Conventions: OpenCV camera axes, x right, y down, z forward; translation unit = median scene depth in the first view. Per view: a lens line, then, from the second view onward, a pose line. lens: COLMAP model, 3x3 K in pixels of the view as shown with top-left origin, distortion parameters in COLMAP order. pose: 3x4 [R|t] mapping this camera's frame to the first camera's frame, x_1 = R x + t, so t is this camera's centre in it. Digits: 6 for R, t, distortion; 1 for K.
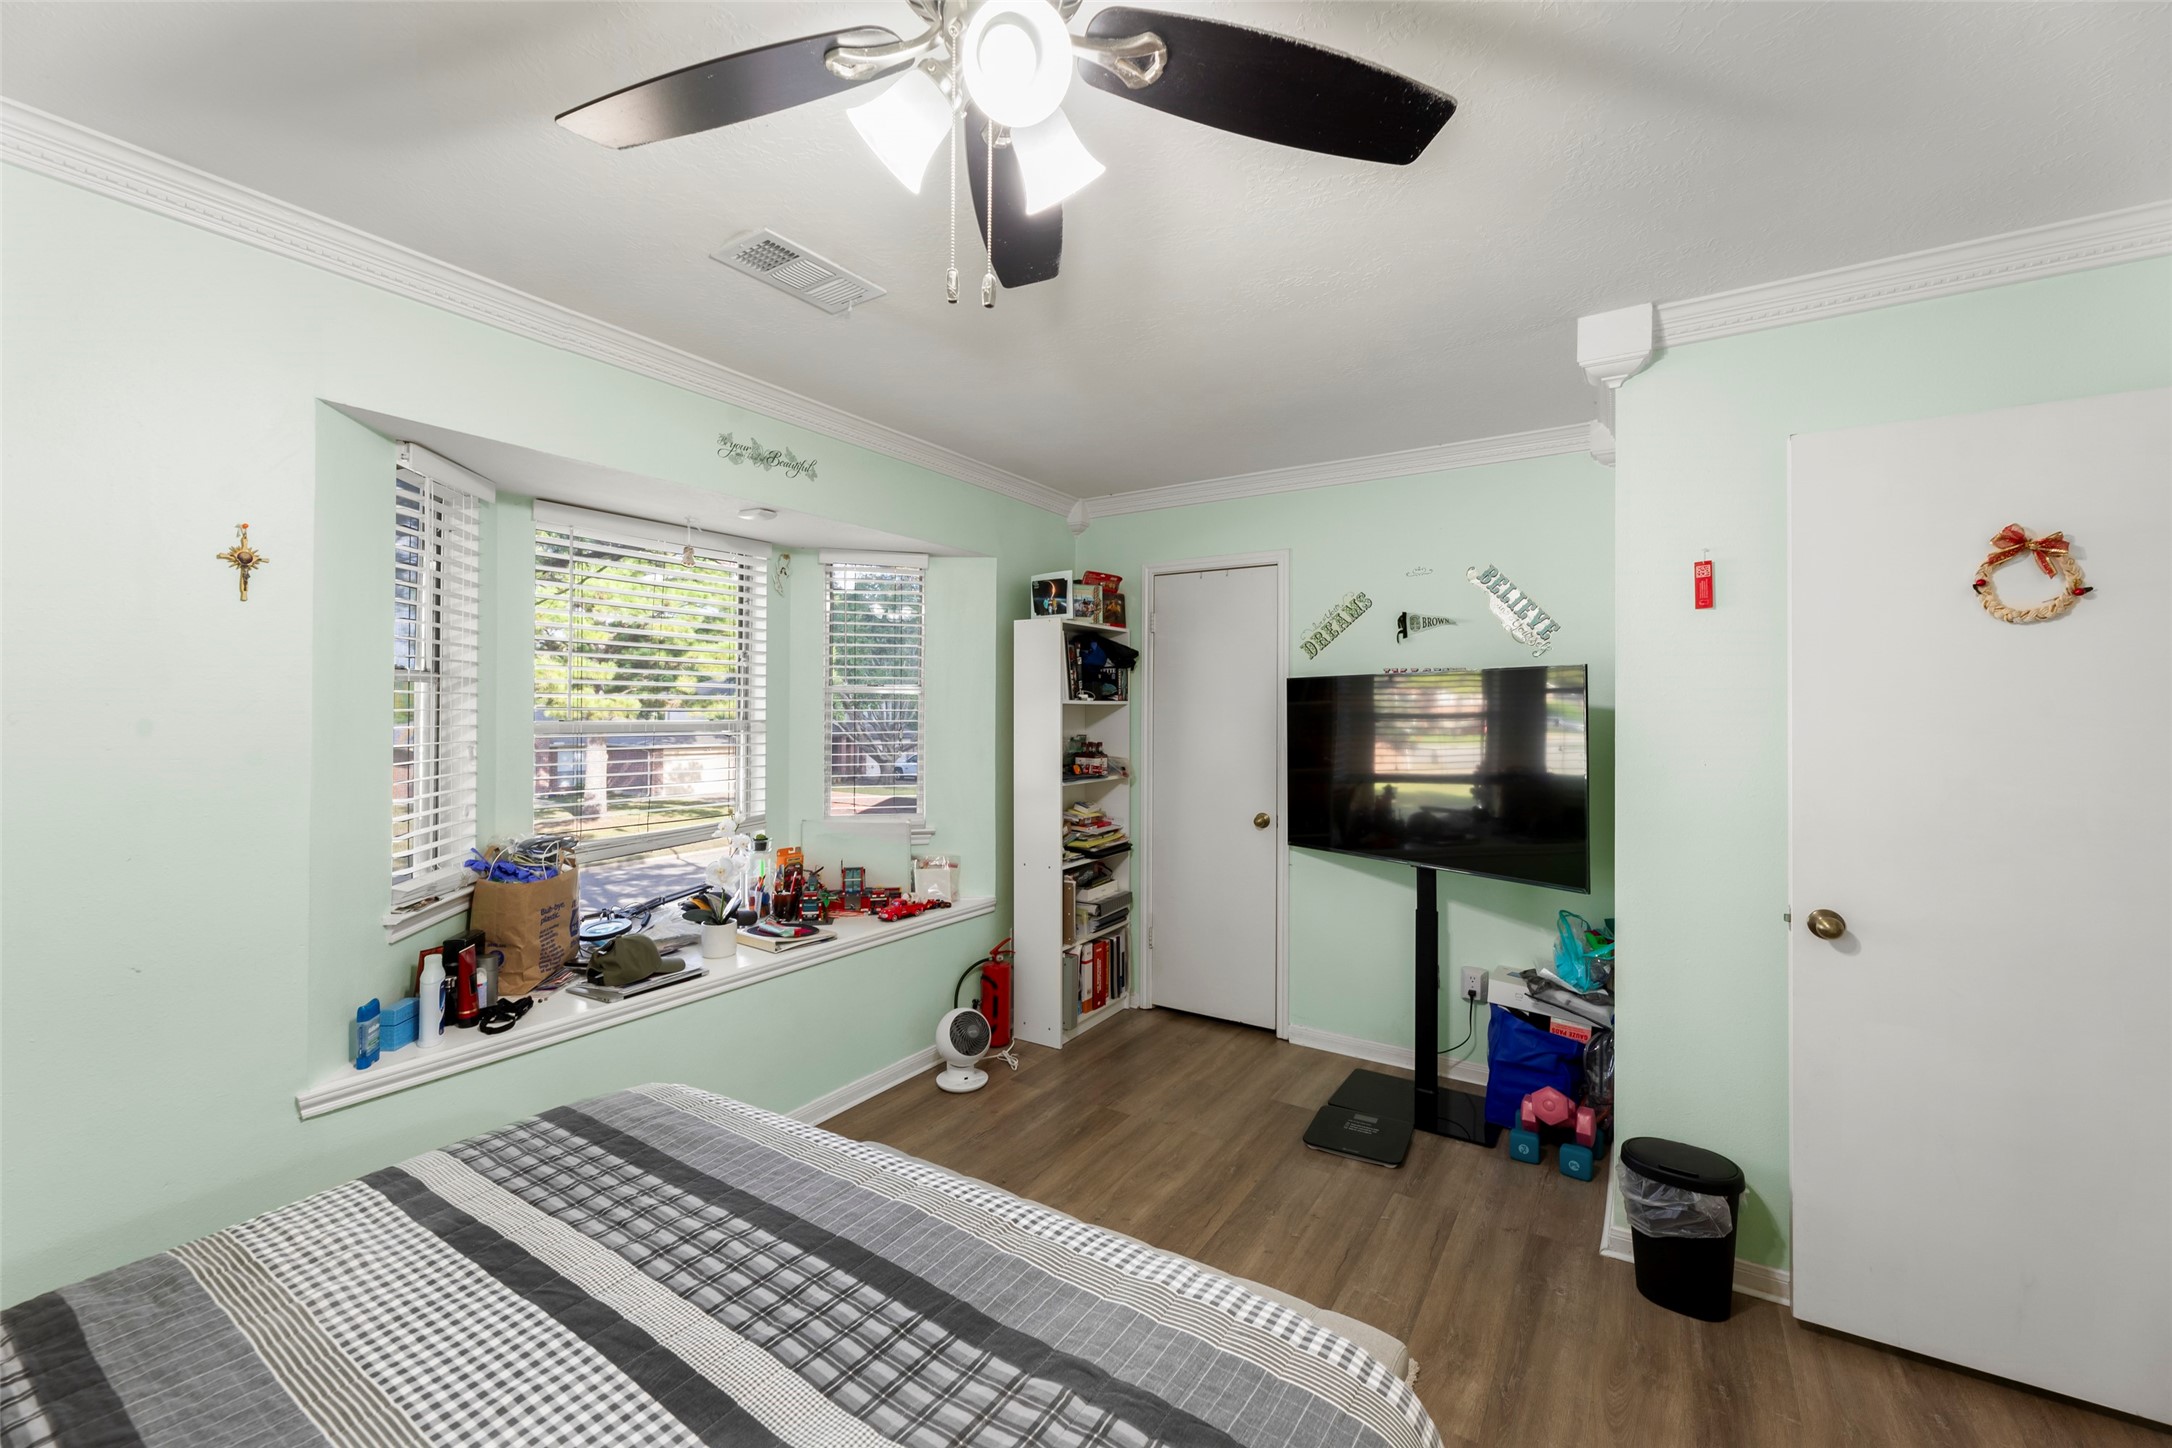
lens RADIAL K [[878.1, 0, 1072.9], [0, 878.1, 712.9], [0, 0, 1]] dist [0.003754, 0.001038]
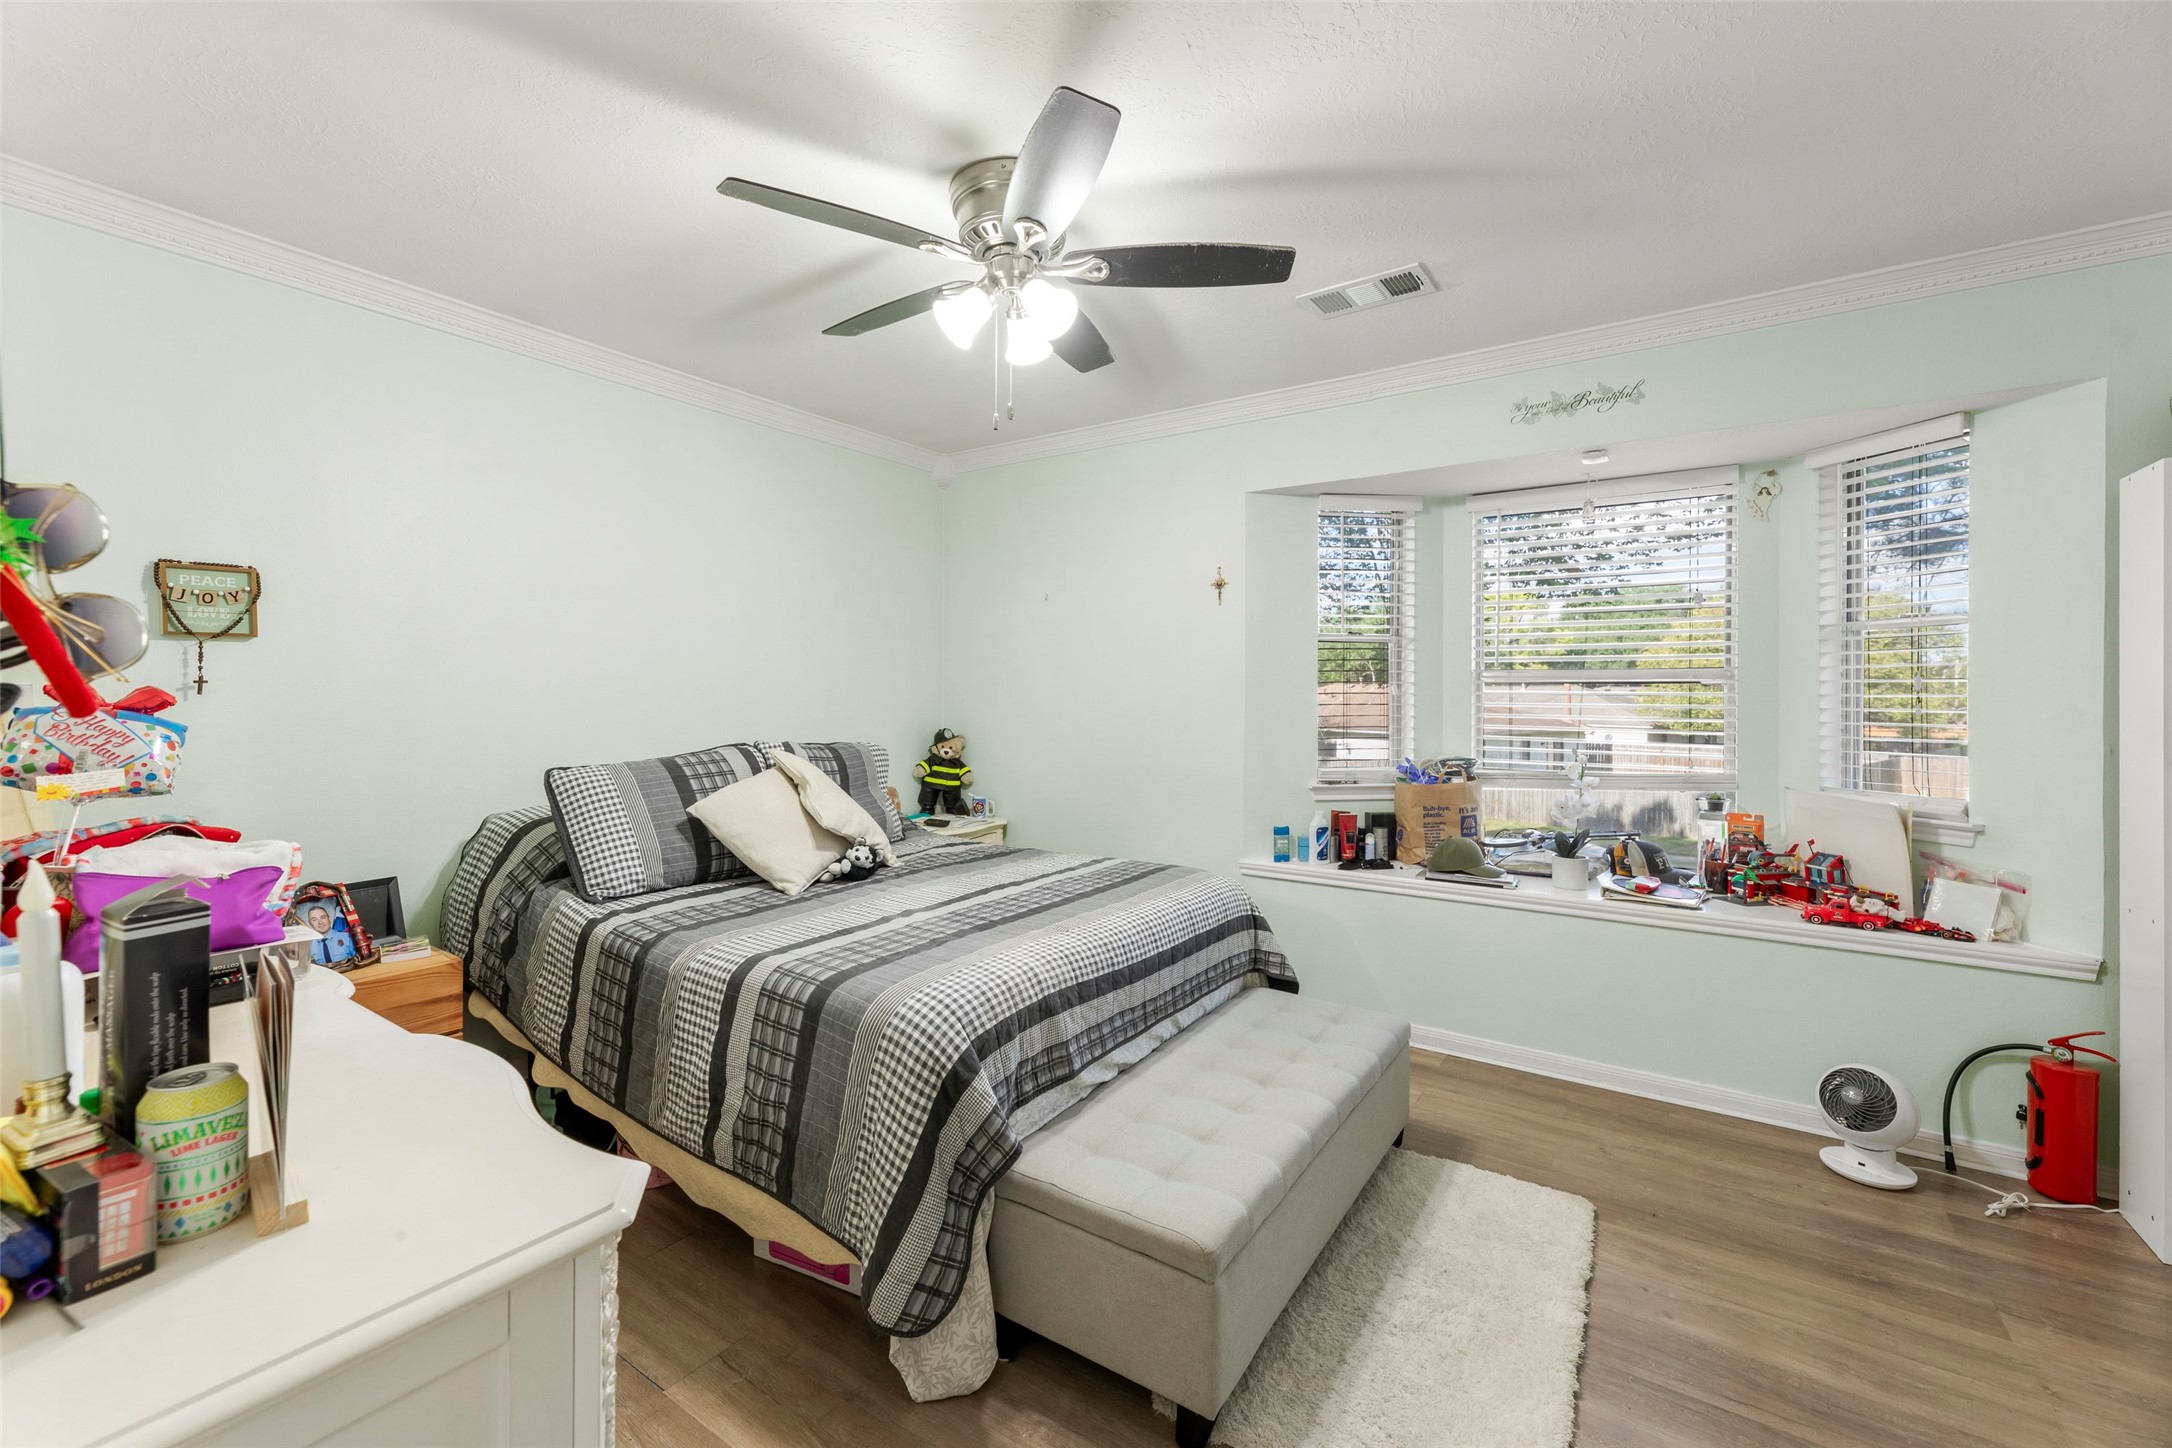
lens RADIAL K [[878.1, 0, 1072.0], [0, 878.1, 710.4], [0, 0, 1]] dist [0.003754, 0.001038]
pose [[-0.009277, 0.015819, -0.999832, 0.655966], [-0.007985, 0.999842, 0.015893, 0.051854], [0.999925, 0.008131, -0.009149, 0.415596]]
